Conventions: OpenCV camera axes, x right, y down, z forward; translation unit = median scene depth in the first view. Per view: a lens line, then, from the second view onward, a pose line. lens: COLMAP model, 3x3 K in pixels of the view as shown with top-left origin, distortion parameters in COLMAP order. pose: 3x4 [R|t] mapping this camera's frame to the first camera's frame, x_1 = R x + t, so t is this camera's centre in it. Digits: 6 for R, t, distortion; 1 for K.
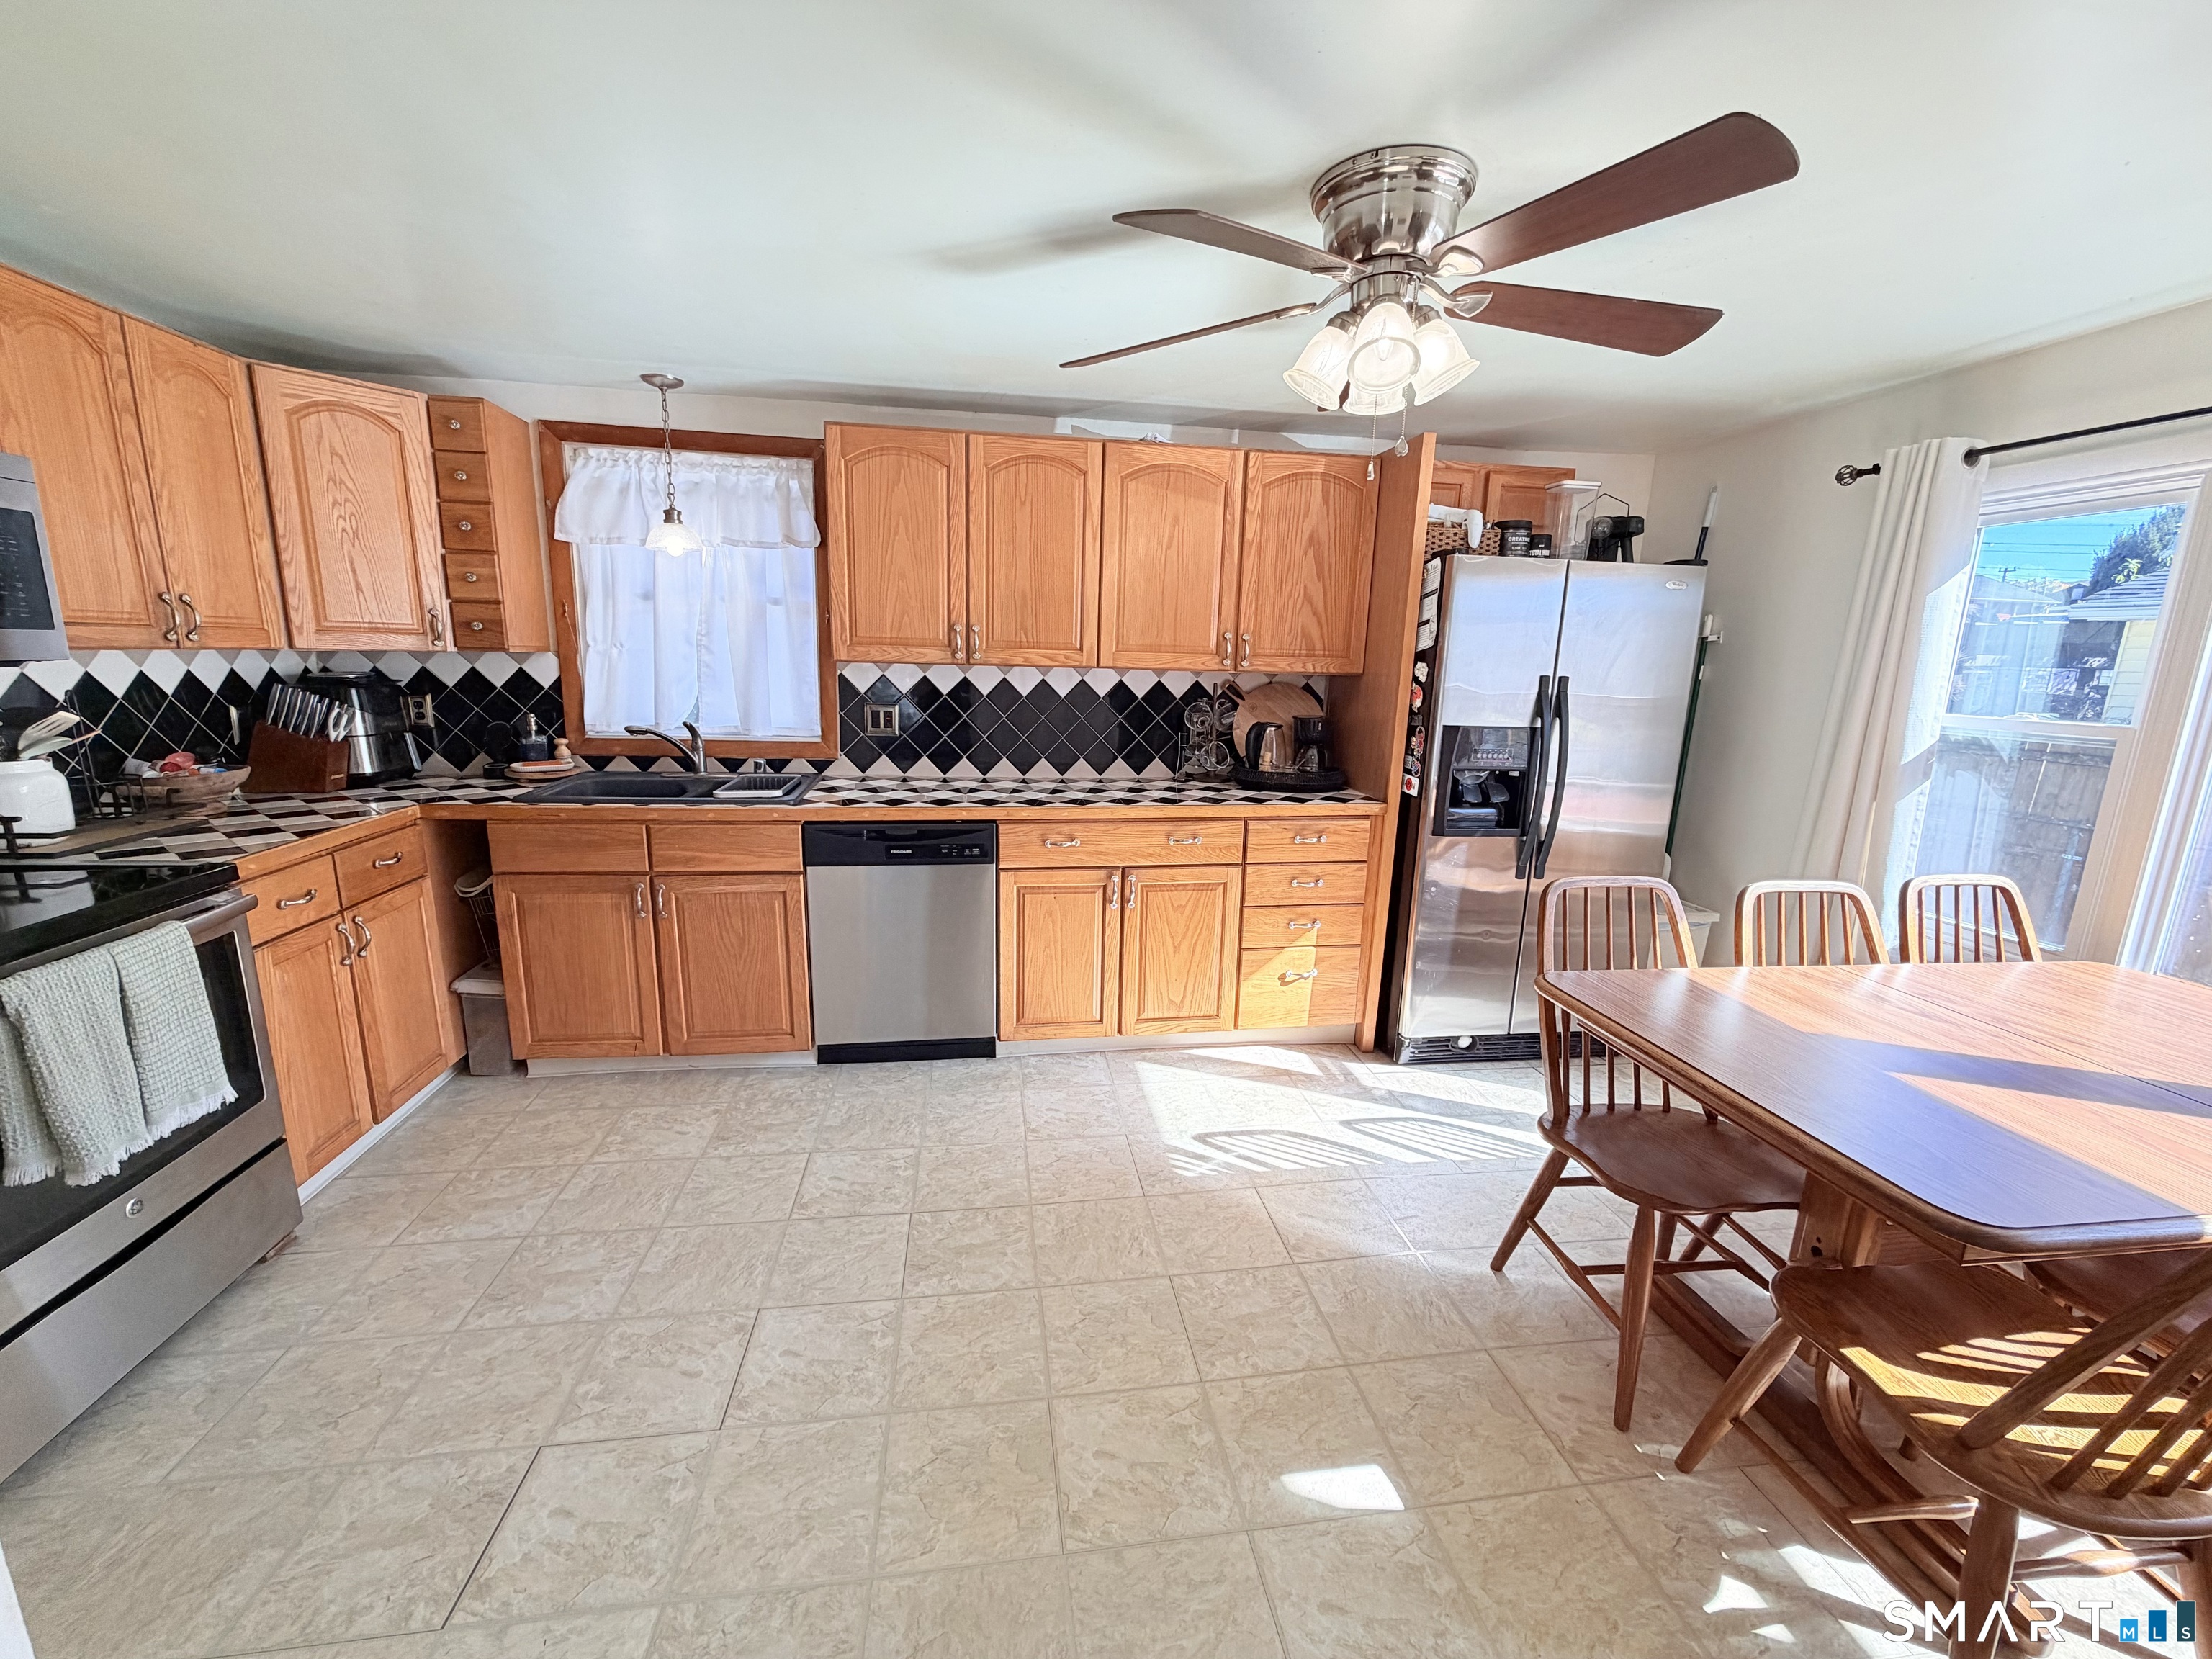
lens RADIAL K [[873.4, 0, 1106.0], [0, 873.4, 829.5], [0, 0, 1]] dist [0.000430, -0.000342]
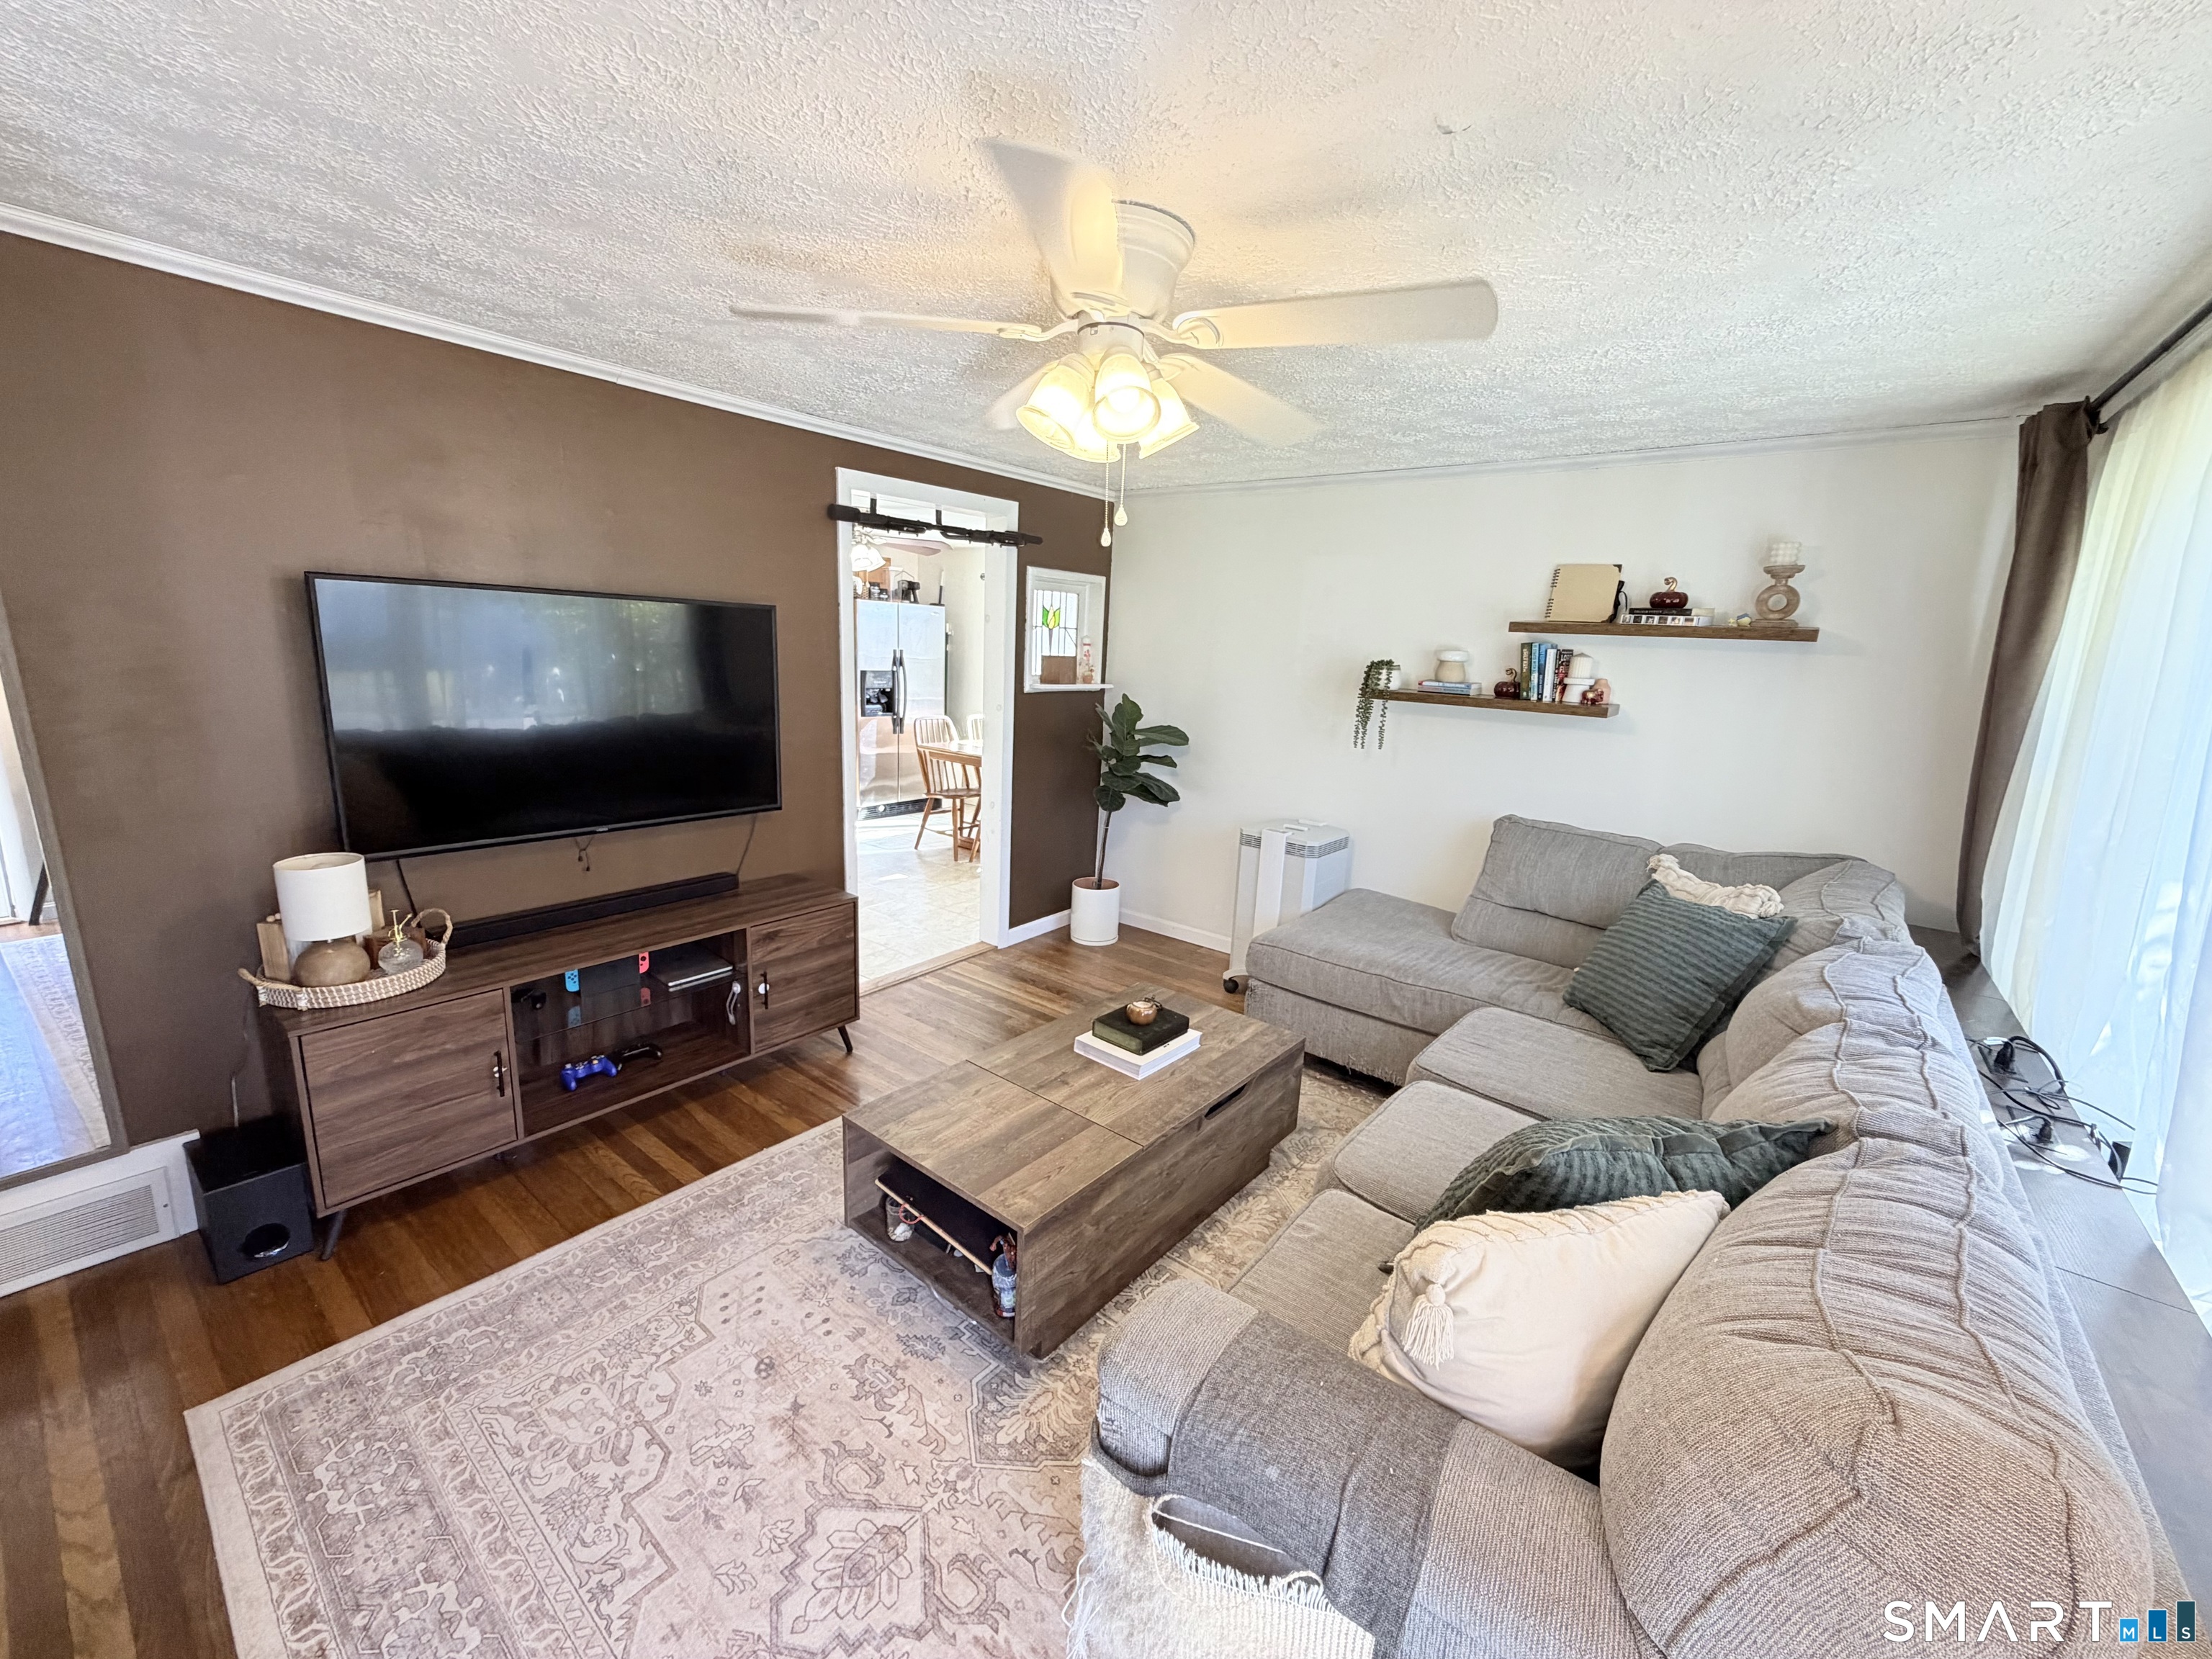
lens RADIAL K [[873.4, 0, 1106.0], [0, 873.4, 829.5], [0, 0, 1]] dist [0.000430, -0.000342]
pose [[0.721947, -0.135903, 0.678471, -0.789996], [0.110747, 0.990577, 0.080577, 0.190241], [-0.683029, 0.016966, 0.730195, -1.172939]]
